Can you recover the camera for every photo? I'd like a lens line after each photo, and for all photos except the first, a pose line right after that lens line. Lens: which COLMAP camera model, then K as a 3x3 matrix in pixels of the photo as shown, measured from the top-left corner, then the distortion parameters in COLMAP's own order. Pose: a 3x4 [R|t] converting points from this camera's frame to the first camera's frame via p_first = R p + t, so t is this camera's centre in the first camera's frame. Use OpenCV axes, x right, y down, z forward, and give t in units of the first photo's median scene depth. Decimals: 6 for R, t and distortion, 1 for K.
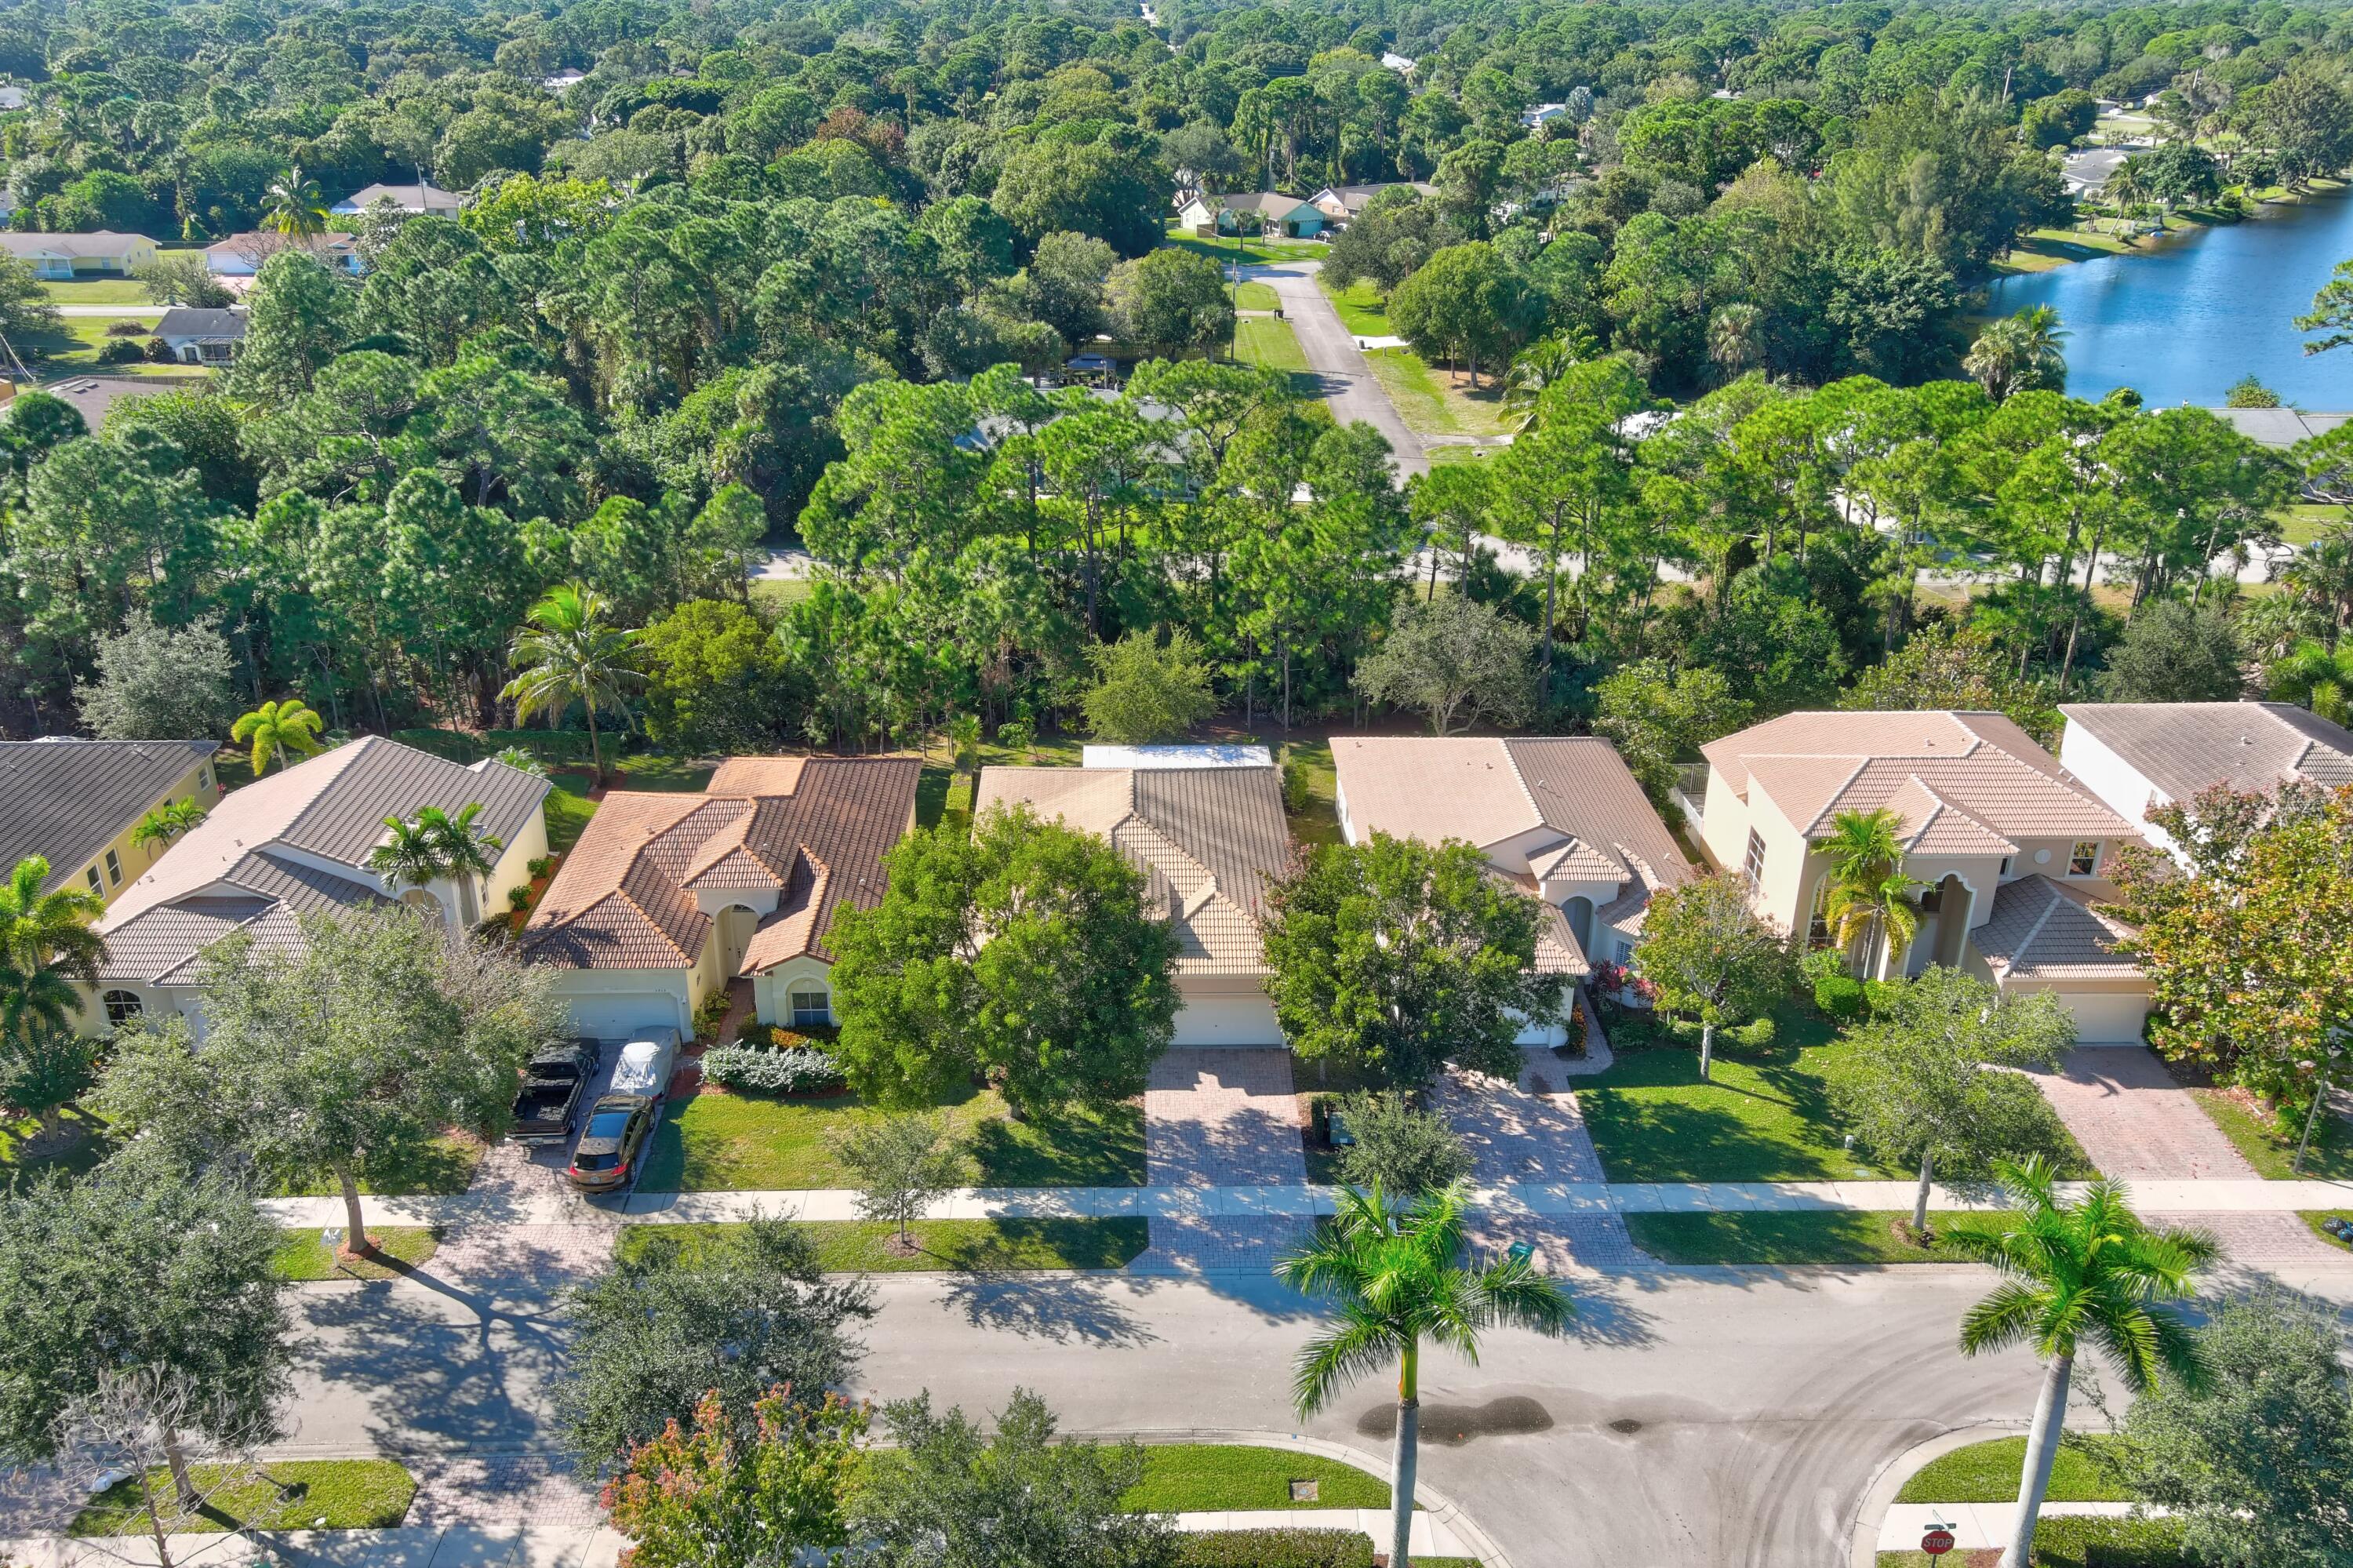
lens RADIAL K [[1818.0, 0, 1178.2], [0, 1818.0, 785.9], [0, 0, 1]] dist [0.023916, -0.018719]
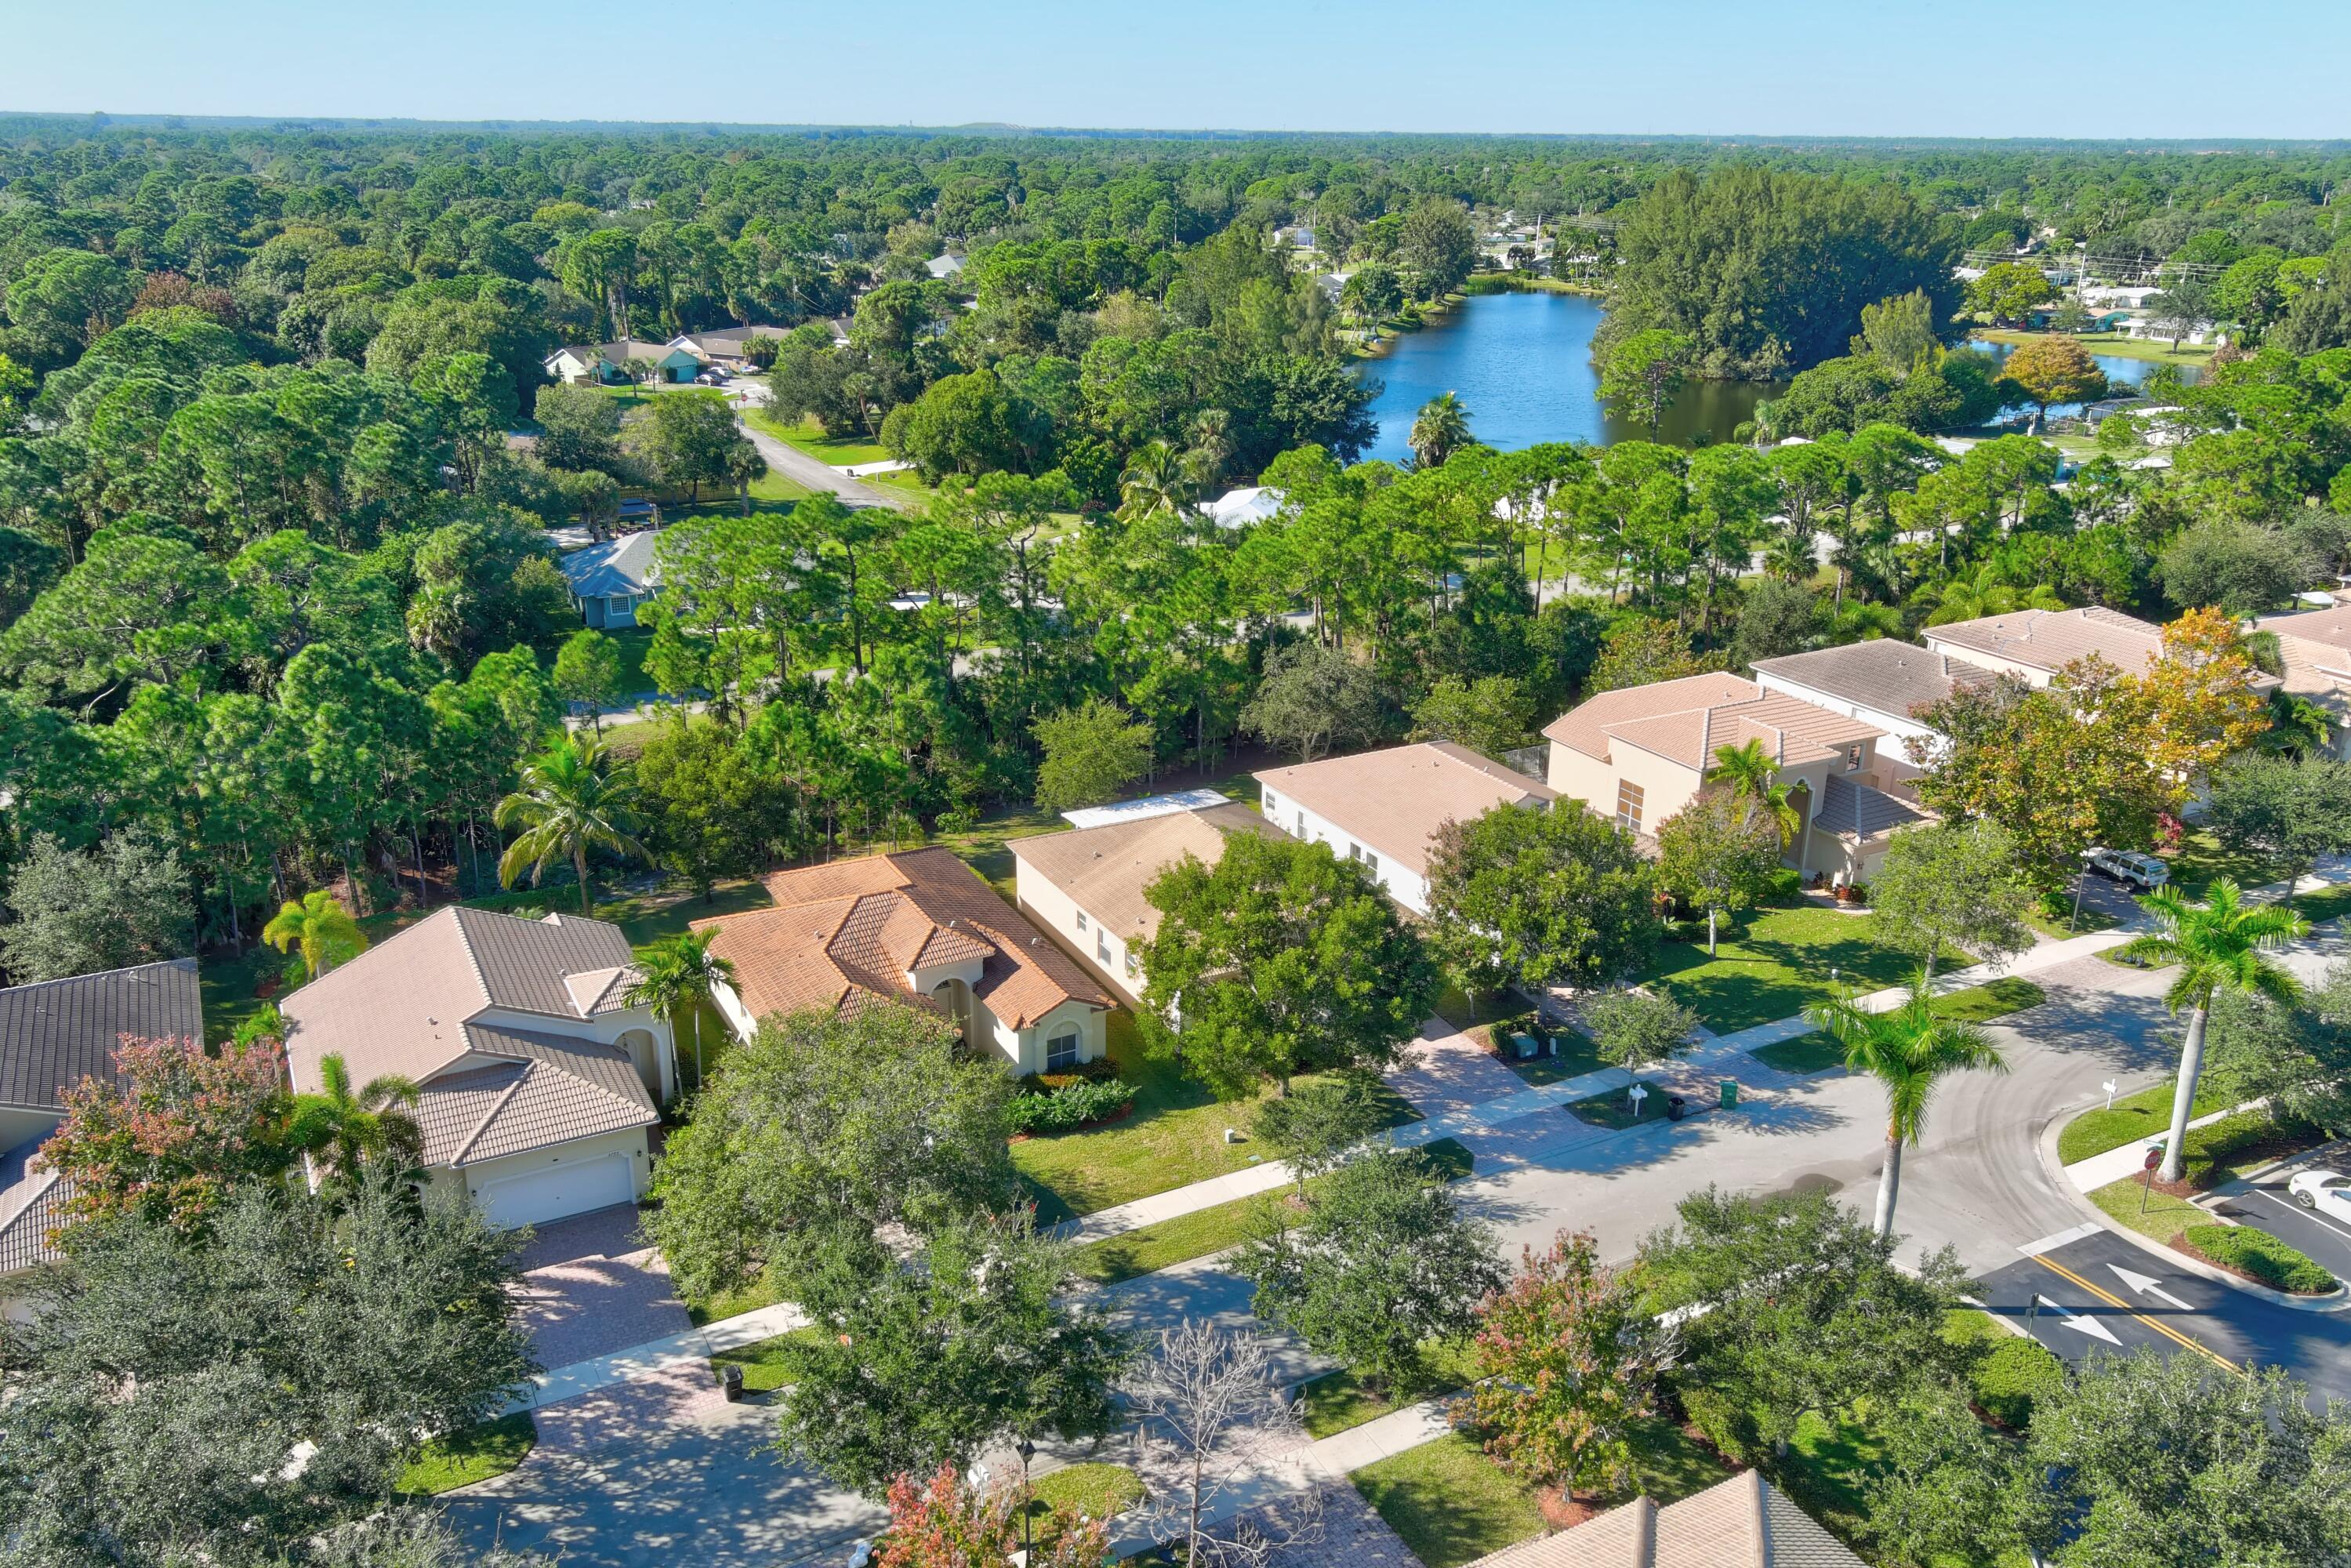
lens RADIAL K [[1829.2, 0, 1173.0], [0, 1829.2, 732.4], [0, 0, 1]] dist [0.026902, -0.008475]
pose [[0.896114, -0.139726, 0.421256, -0.460852], [0.181535, 0.981515, -0.060612, 0.009632], [-0.405000, 0.130788, 0.904914, -0.042130]]
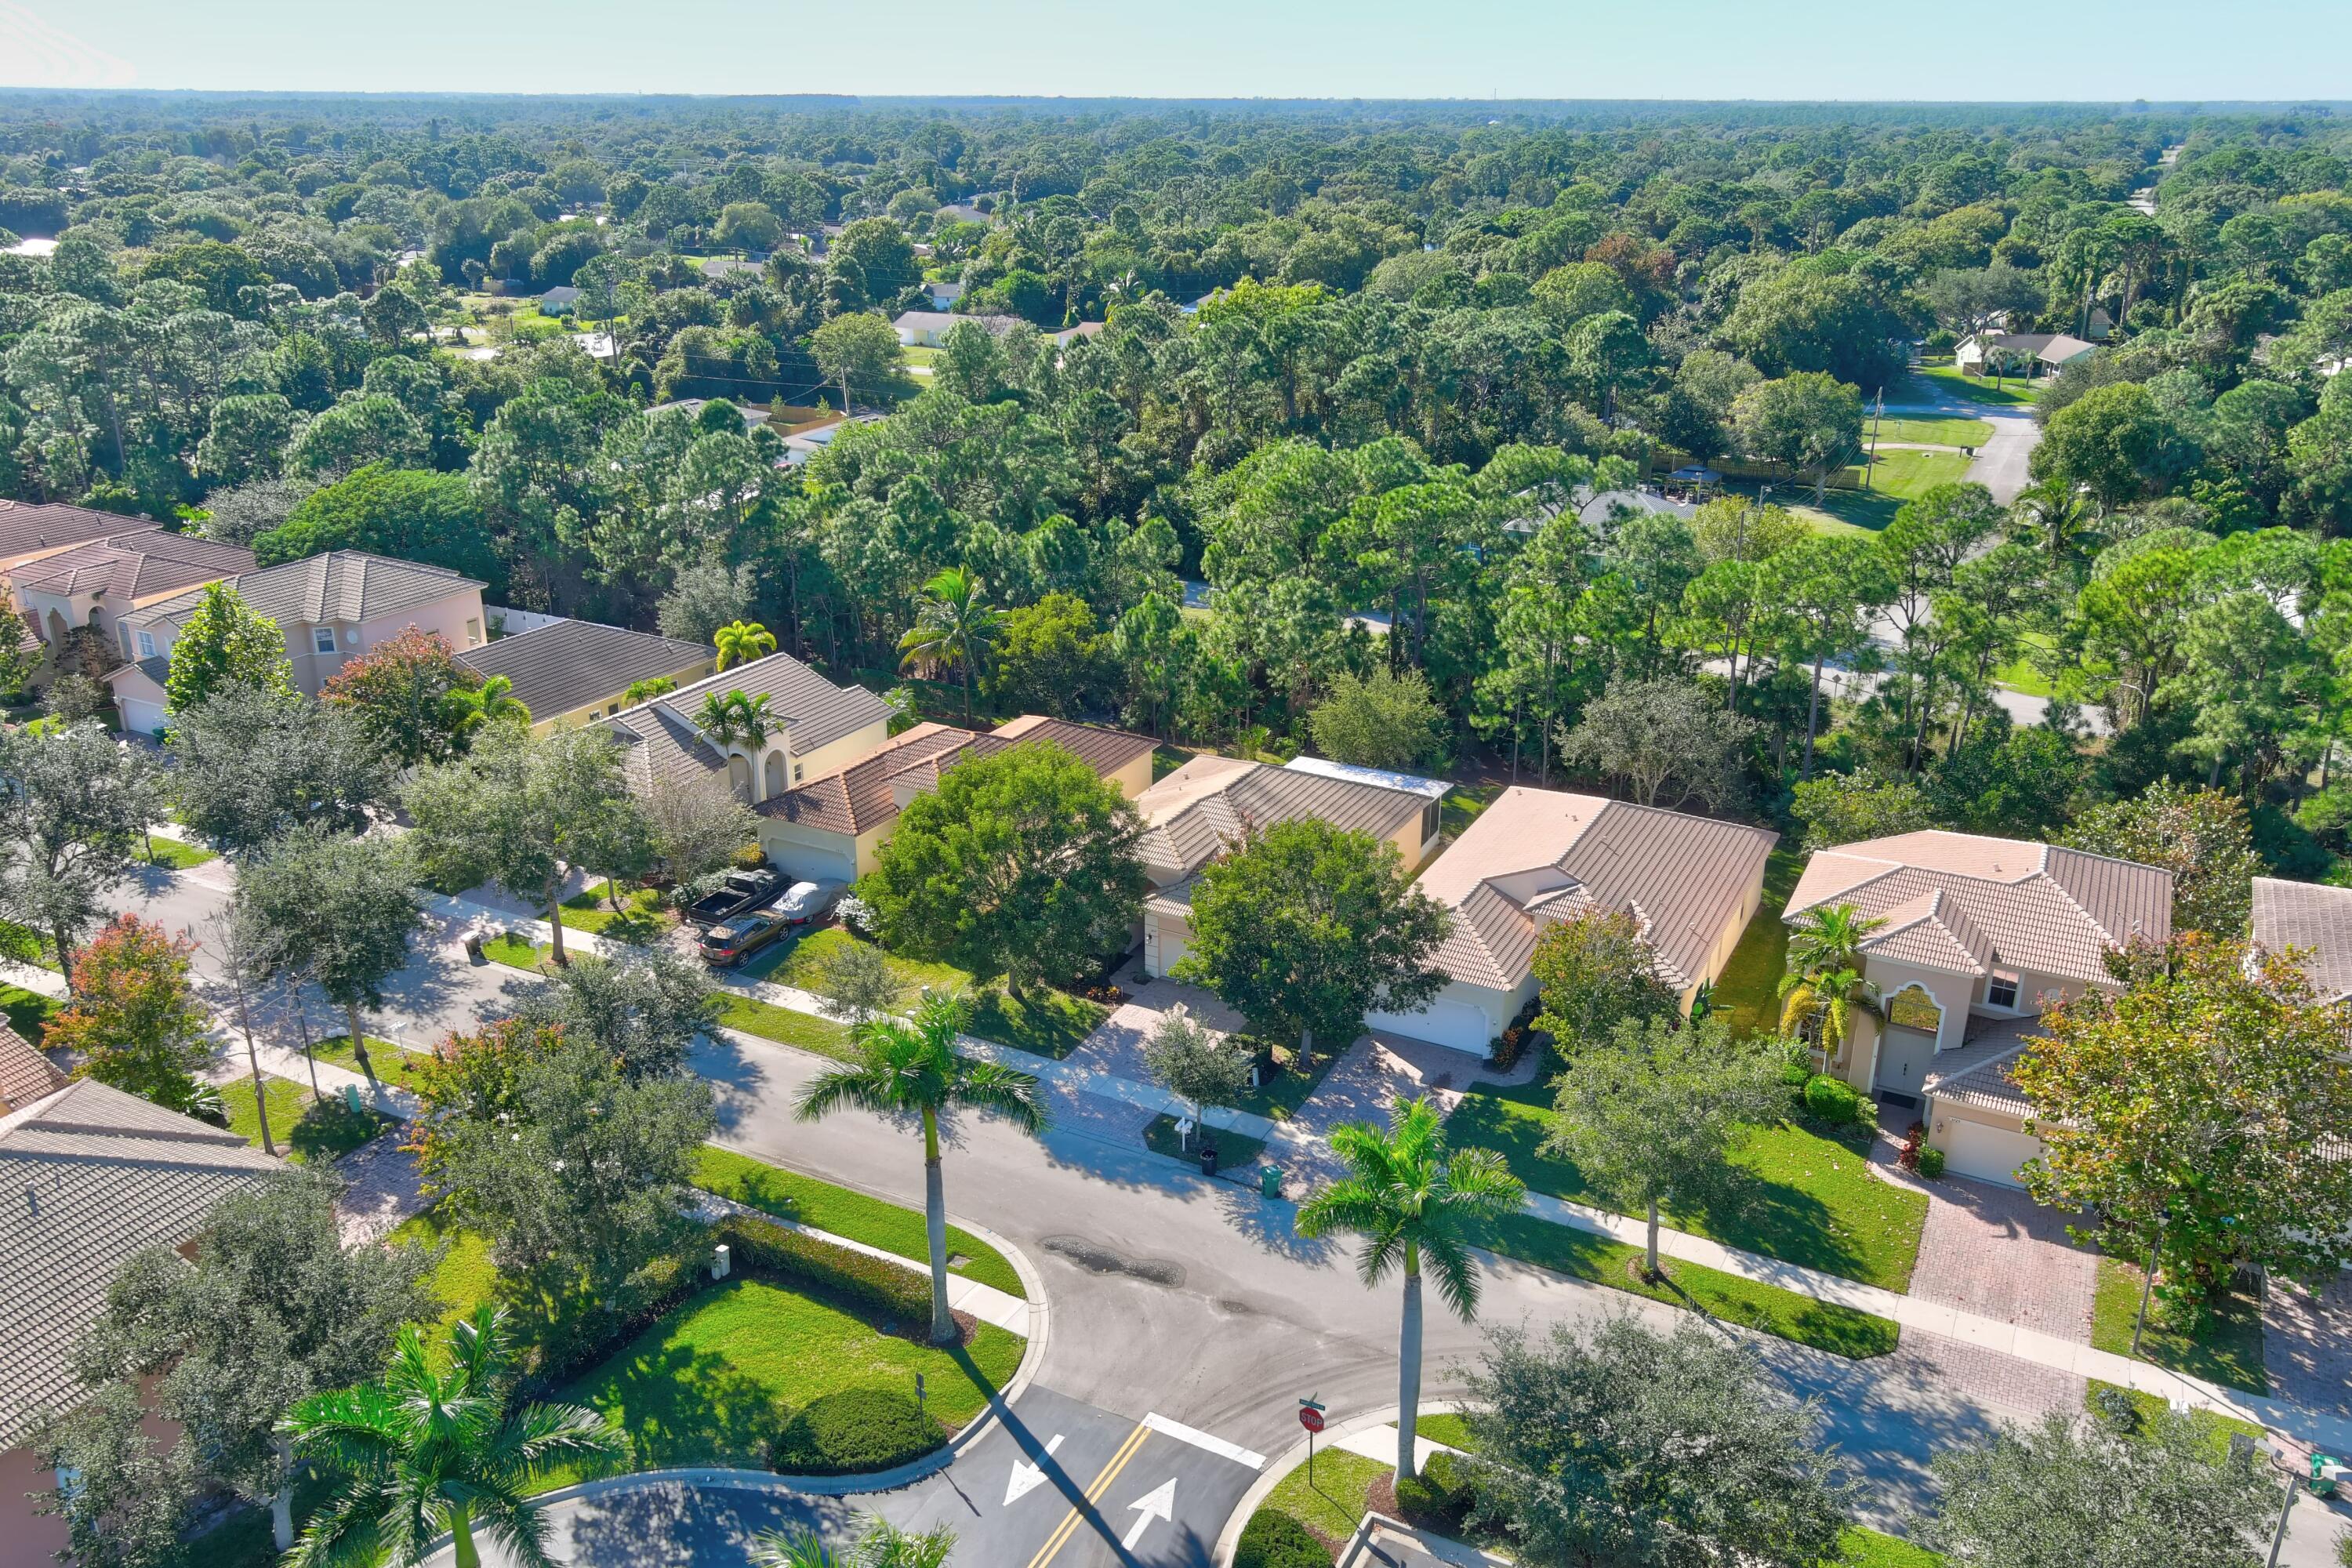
lens RADIAL K [[1817.2, 0, 1177.7], [0, 1817.2, 785.9], [0, 0, 1]] dist [0.023916, -0.018719]
pose [[0.870214, 0.167661, -0.463268, 0.420606], [-0.198558, 0.979918, -0.018335, 0.033156], [0.450890, 0.107941, 0.886029, -0.046156]]
